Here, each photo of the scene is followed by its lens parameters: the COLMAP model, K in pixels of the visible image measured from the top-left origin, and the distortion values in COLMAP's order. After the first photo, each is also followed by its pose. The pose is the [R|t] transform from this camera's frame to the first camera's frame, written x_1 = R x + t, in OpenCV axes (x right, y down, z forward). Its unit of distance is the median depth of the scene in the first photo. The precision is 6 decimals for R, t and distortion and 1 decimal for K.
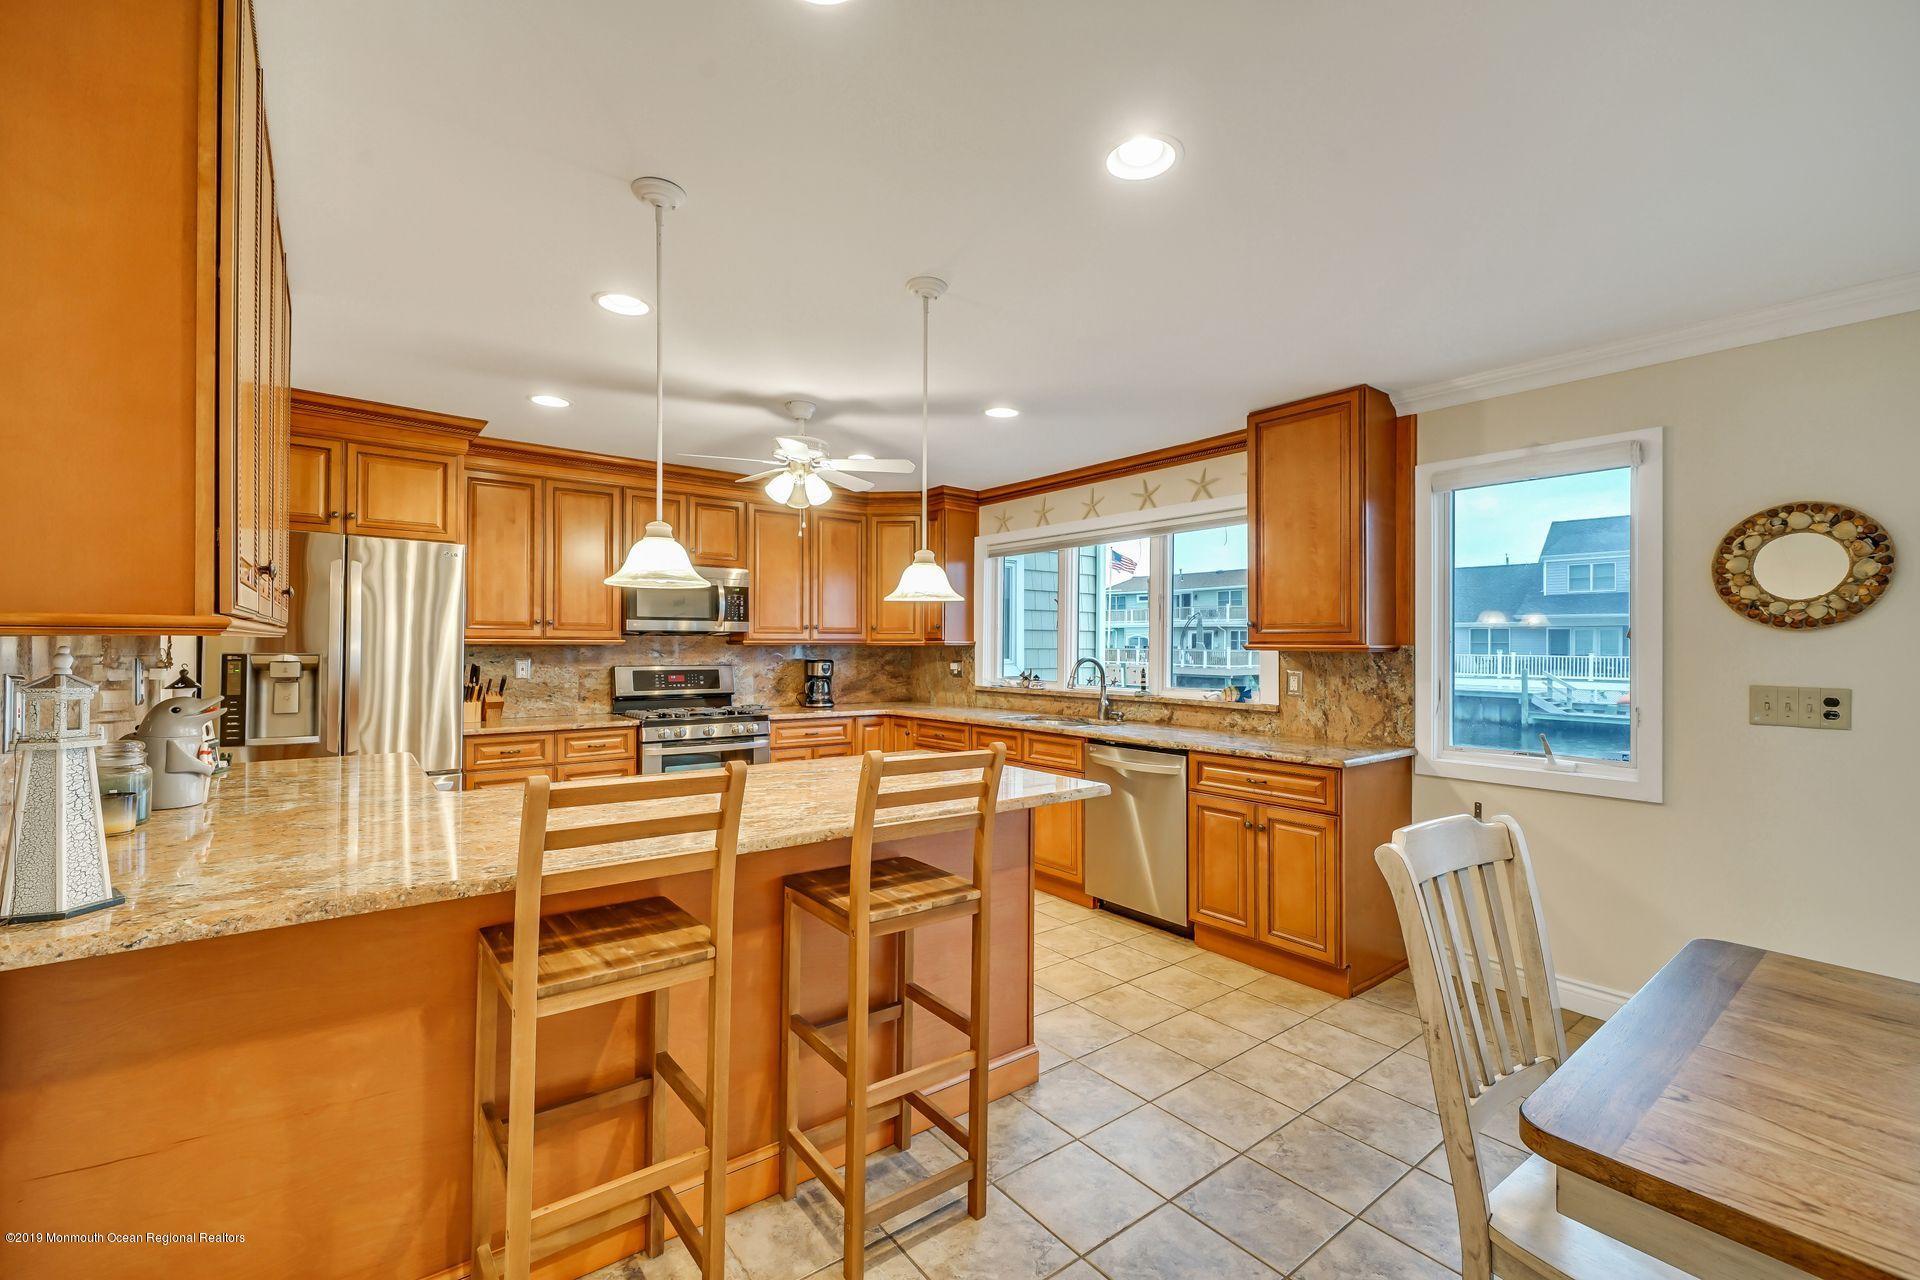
lens RADIAL K [[836.5, 0, 949.8], [0, 836.5, 641.5], [0, 0, 1]] dist [0.001981, 0.000198]
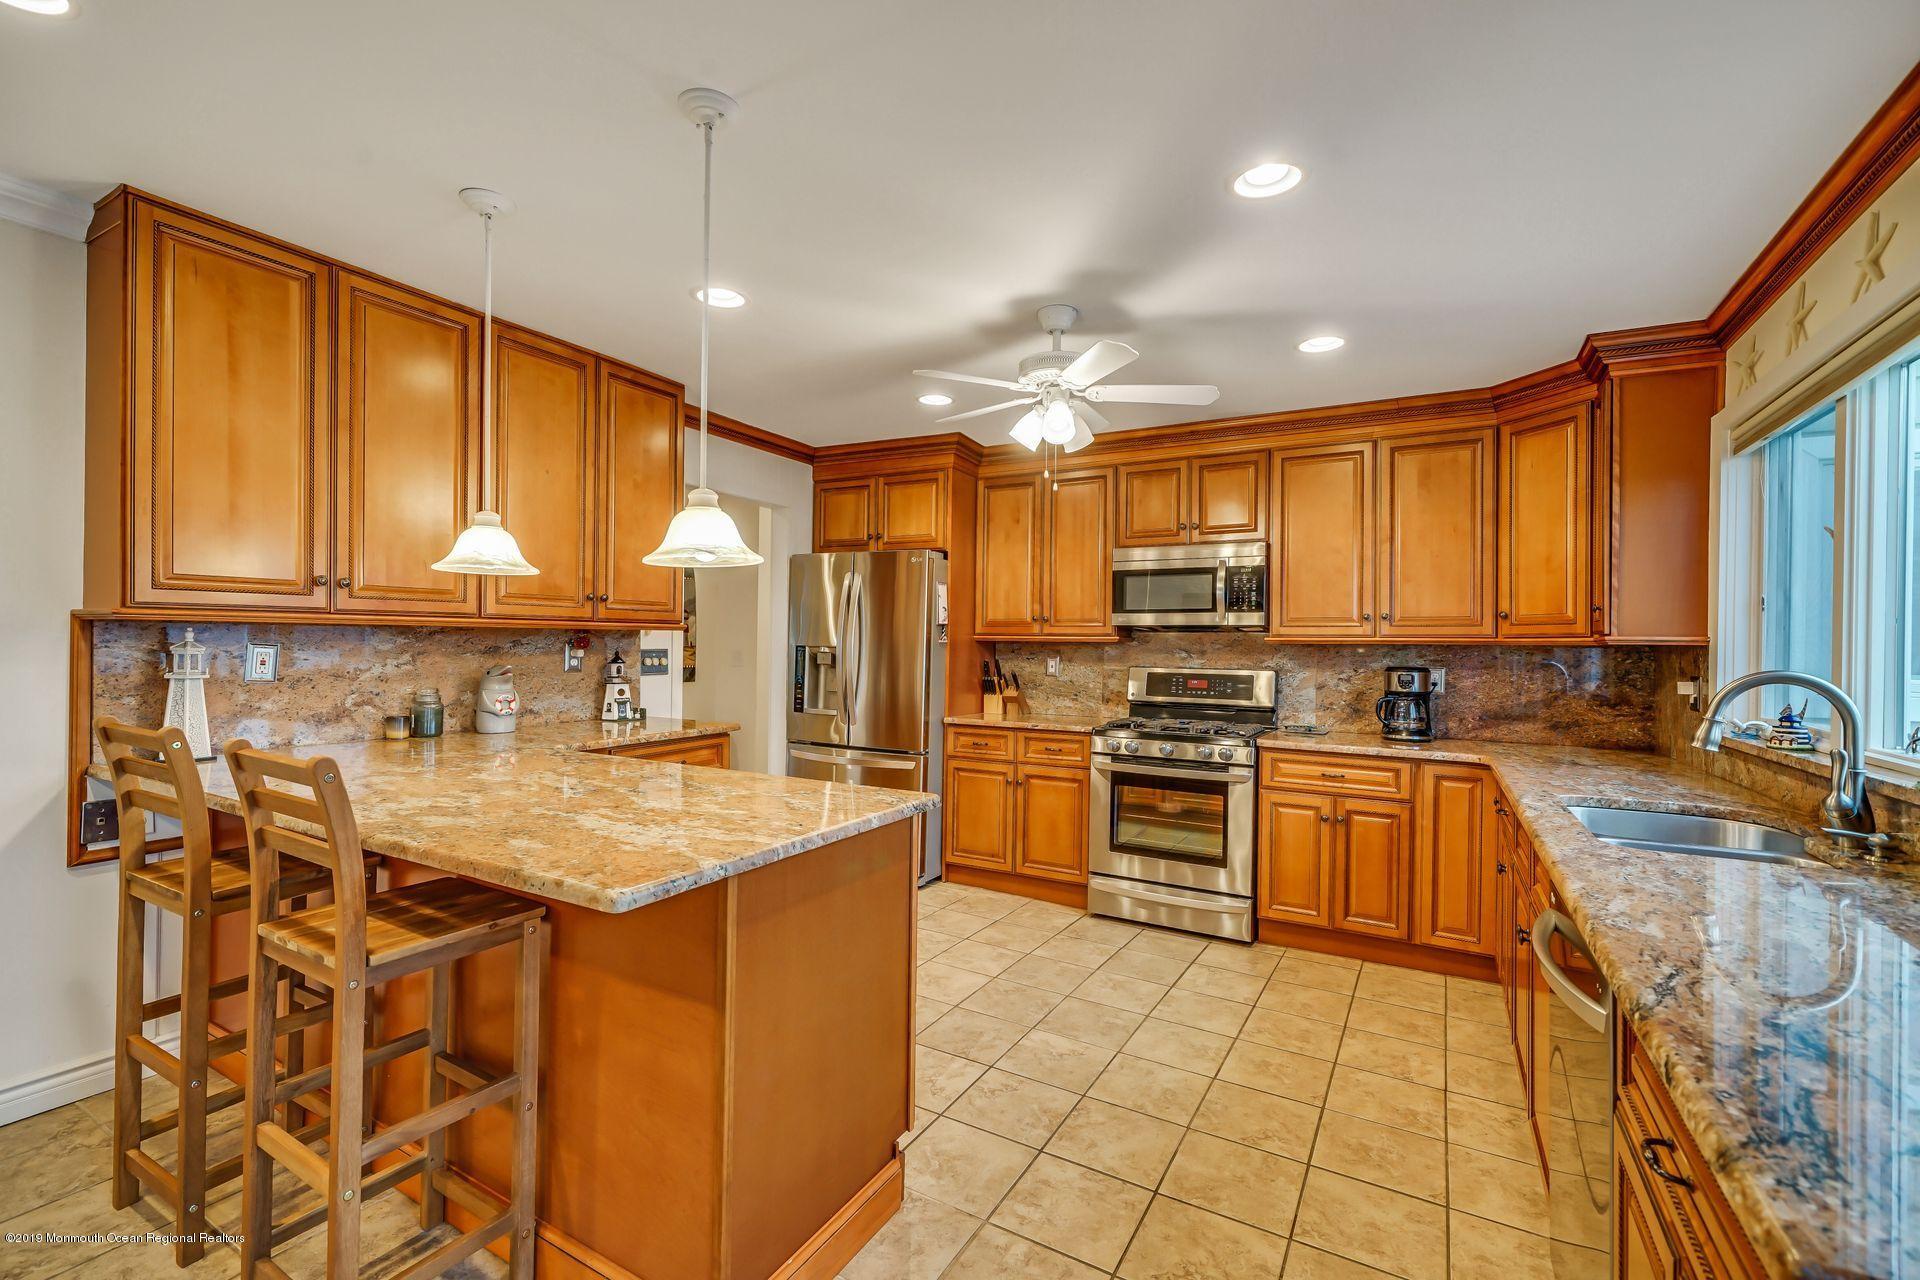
lens RADIAL K [[836.5, 0, 951.2], [0, 836.5, 644.5], [0, 0, 1]] dist [0.001981, 0.000198]
pose [[0.368963, -0.000524, -0.929444, 0.374622], [-0.008190, 0.999959, -0.003814, 0.011222], [0.929408, 0.009019, 0.368943, 0.511195]]
